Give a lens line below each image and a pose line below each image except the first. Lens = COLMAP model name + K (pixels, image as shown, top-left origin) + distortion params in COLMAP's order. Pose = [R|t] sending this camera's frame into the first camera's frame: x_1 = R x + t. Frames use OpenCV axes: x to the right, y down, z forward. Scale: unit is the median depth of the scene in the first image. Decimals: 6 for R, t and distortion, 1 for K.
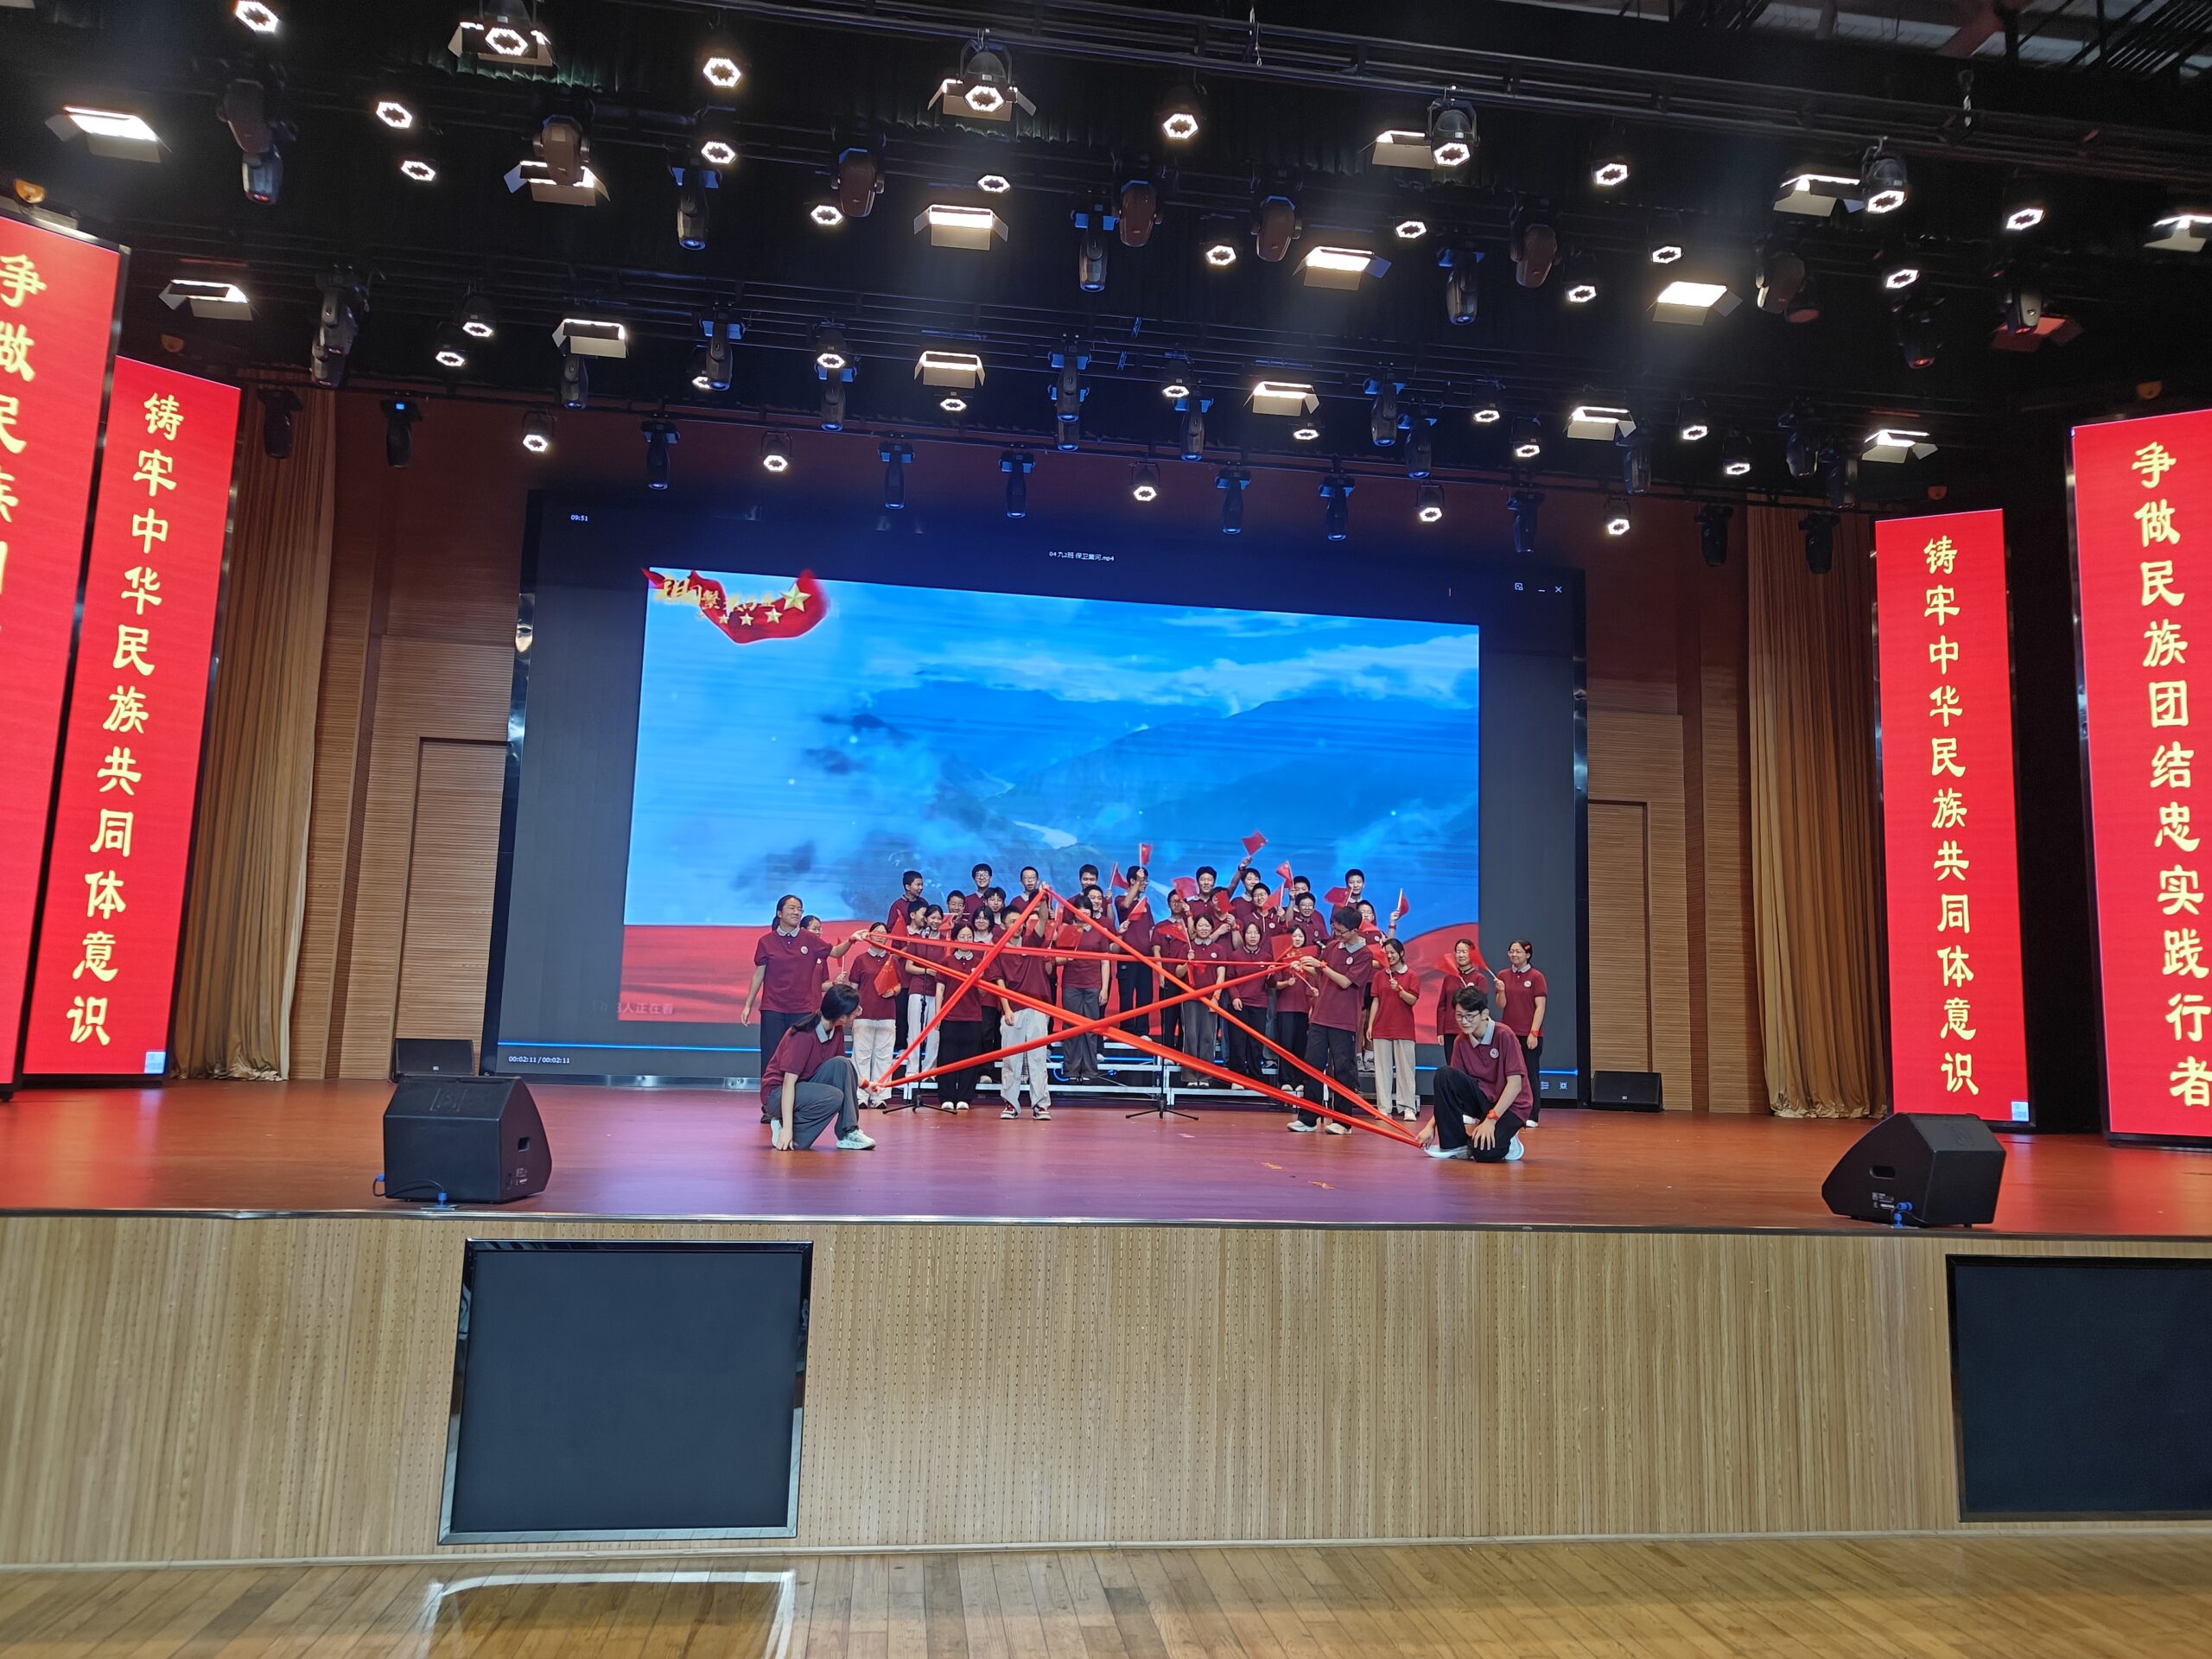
lens RADIAL K [[1565.5, 0, 1101.2], [0, 1565.5, 818.5], [0, 0, 1]] dist [0.009238, 0.005825]
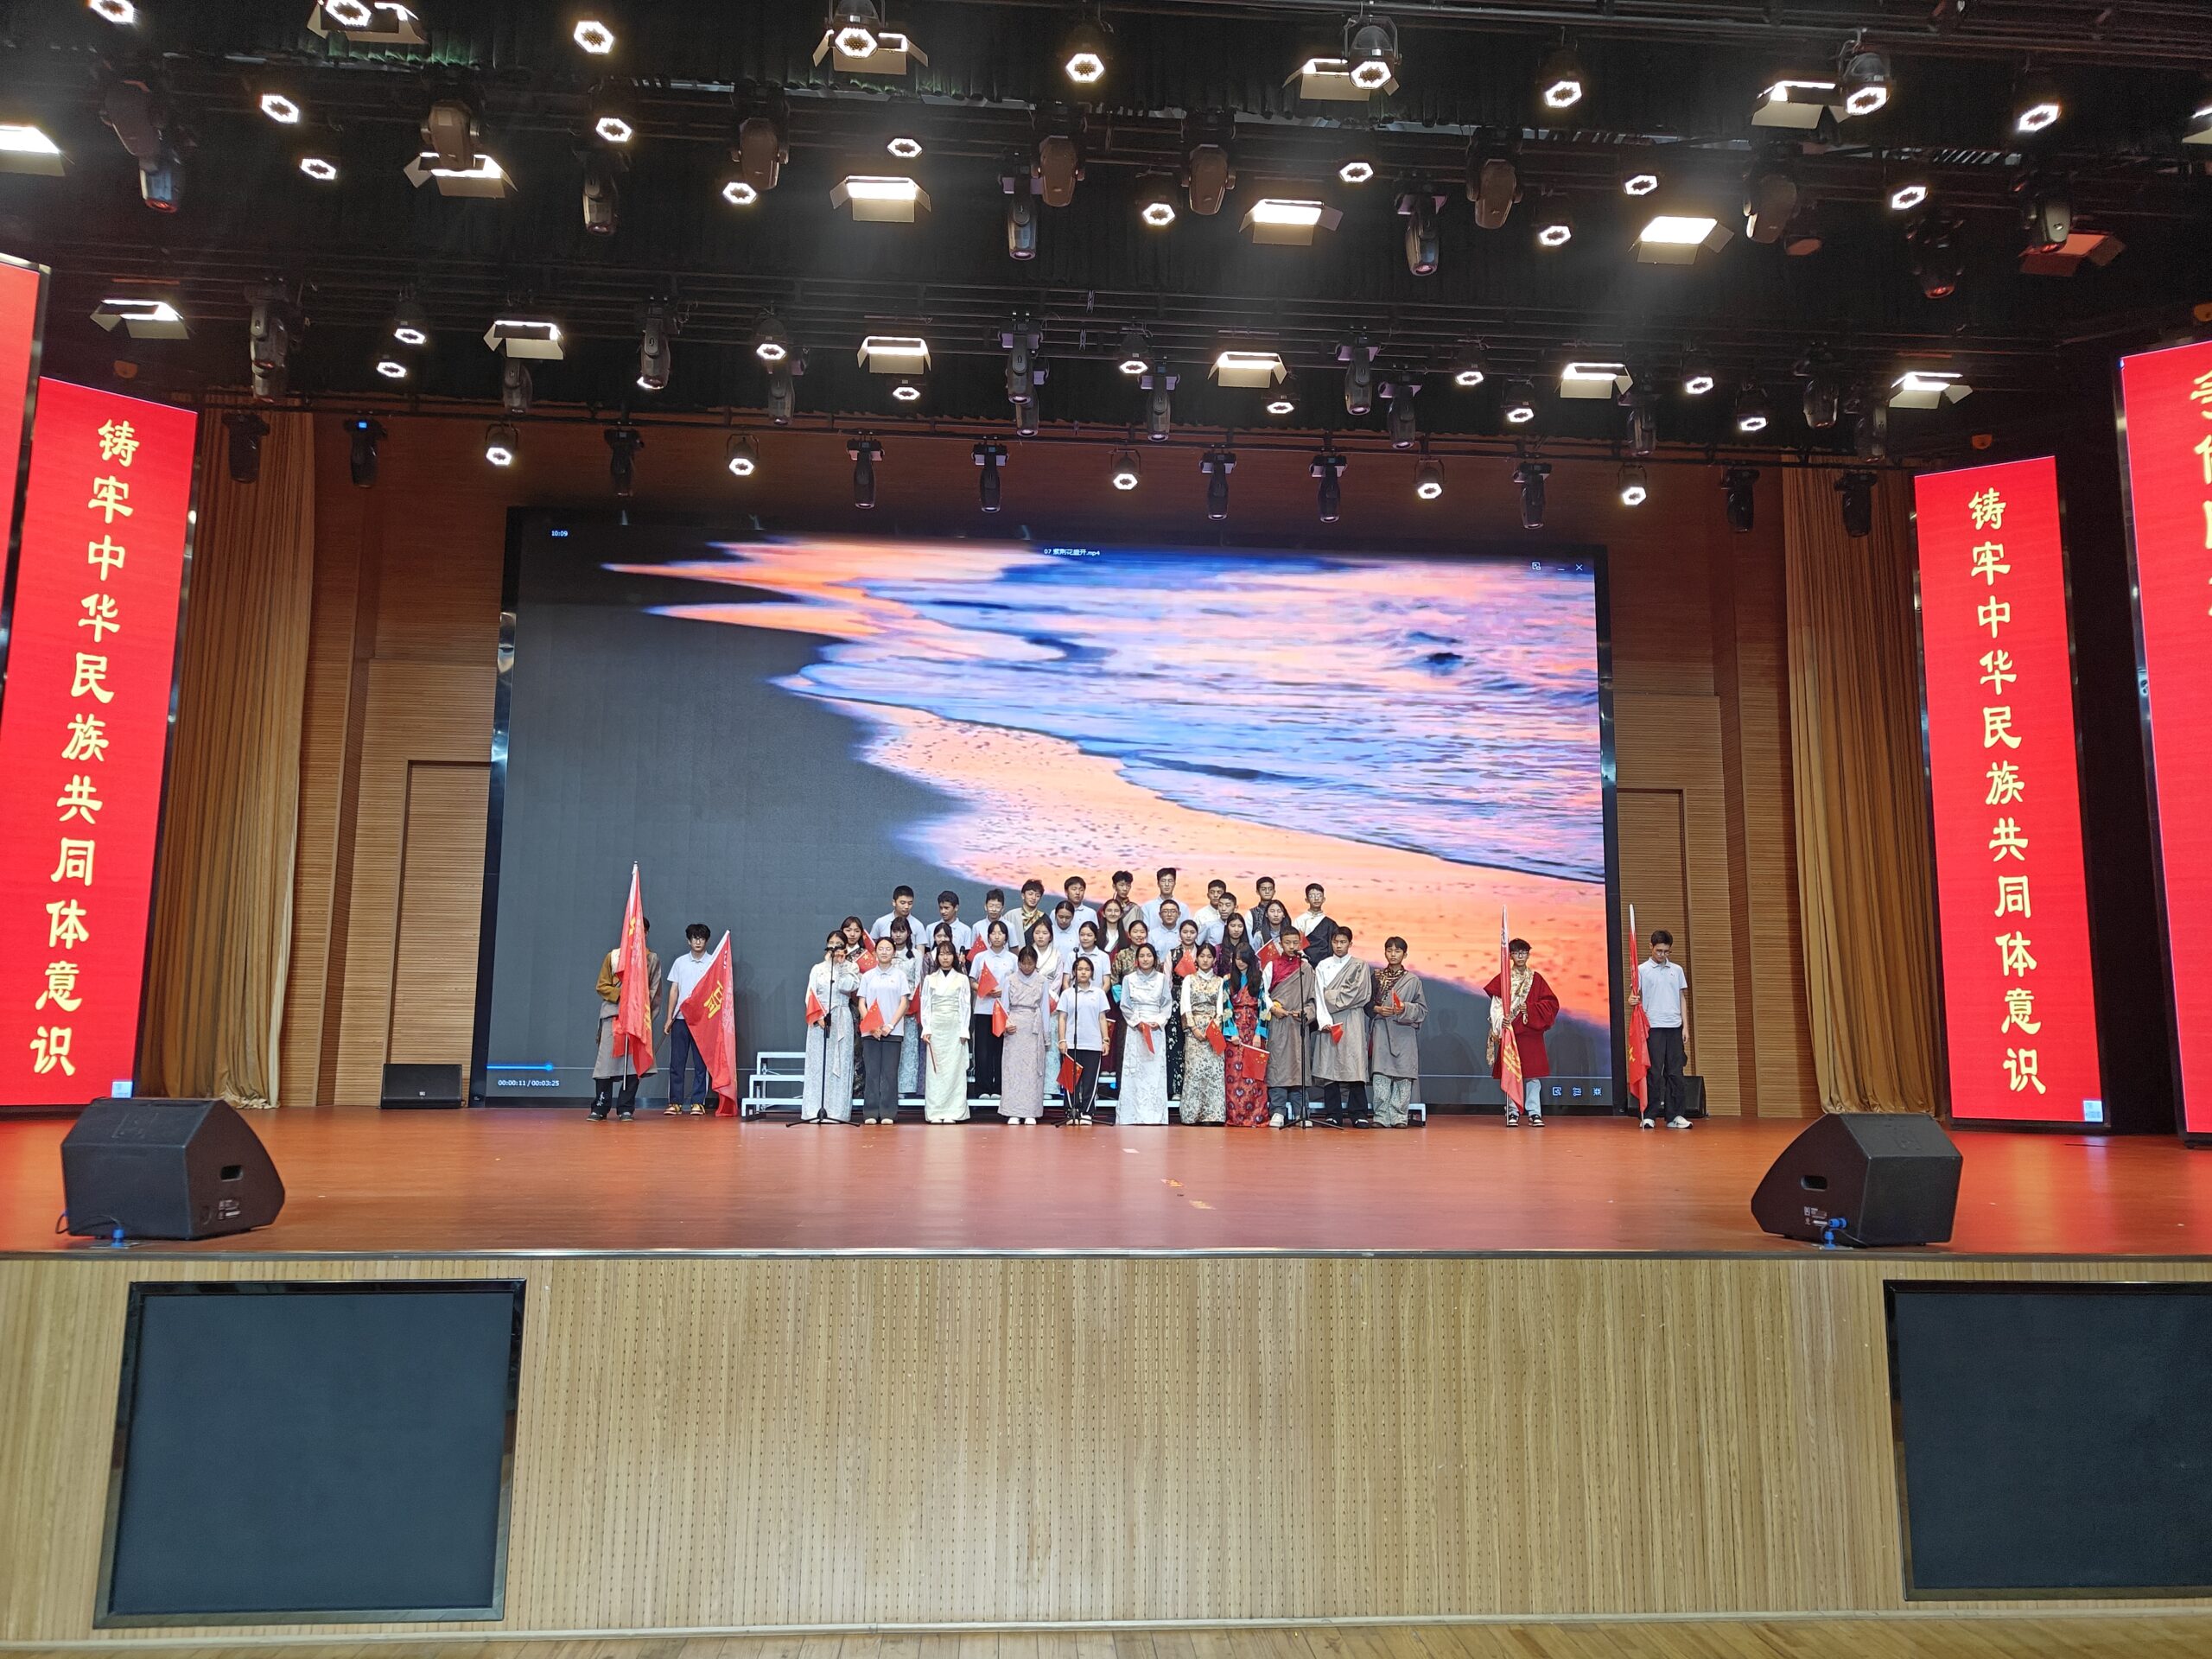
lens RADIAL K [[1535.9, 0, 1109.2], [0, 1535.9, 832.6], [0, 0, 1]] dist [0.010148, 0.004734]
pose [[0.997095, -0.029045, -0.070410, 0.098316], [0.028688, 0.999570, -0.006079, 0.016200], [0.070556, 0.004042, 0.997500, 0.076102]]
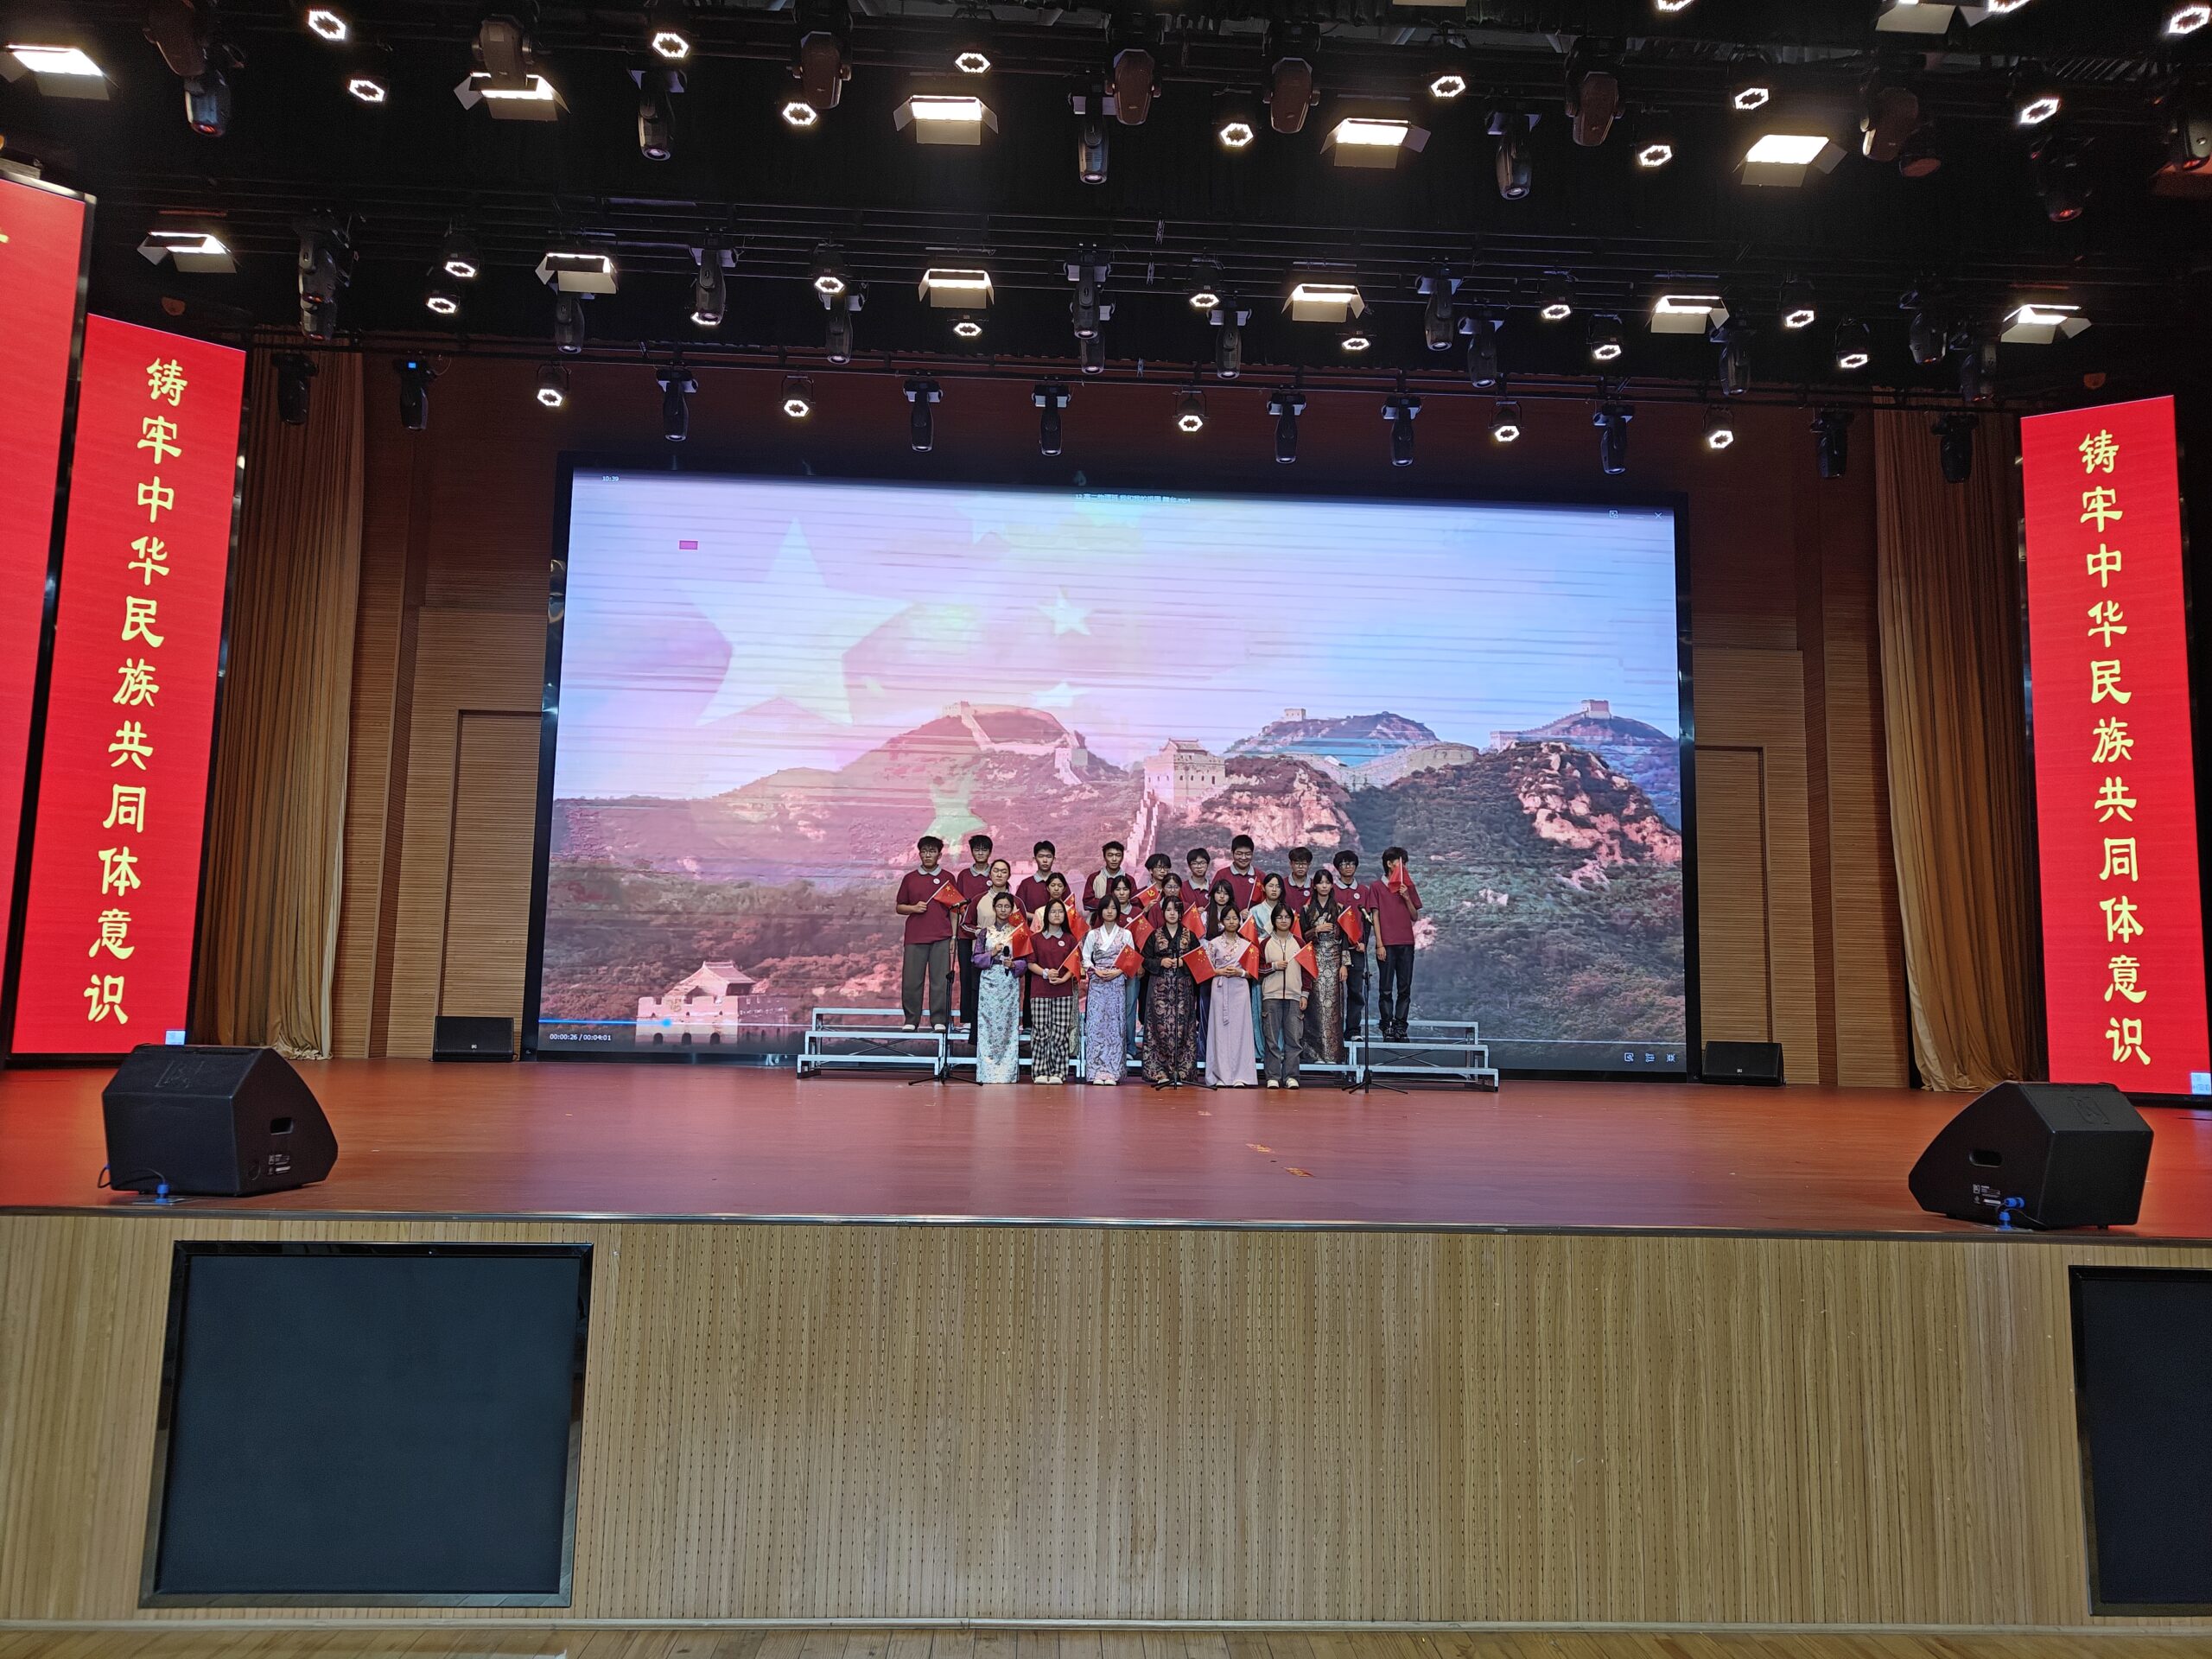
lens RADIAL K [[1528.5, 0, 1104.9], [0, 1528.5, 830.8], [0, 0, 1]] dist [0.009348, 0.004426]
pose [[0.995059, -0.020379, -0.097170, 0.076429], [0.022017, 0.999632, 0.015820, 0.022602], [0.096812, -0.017881, 0.995142, 0.110924]]
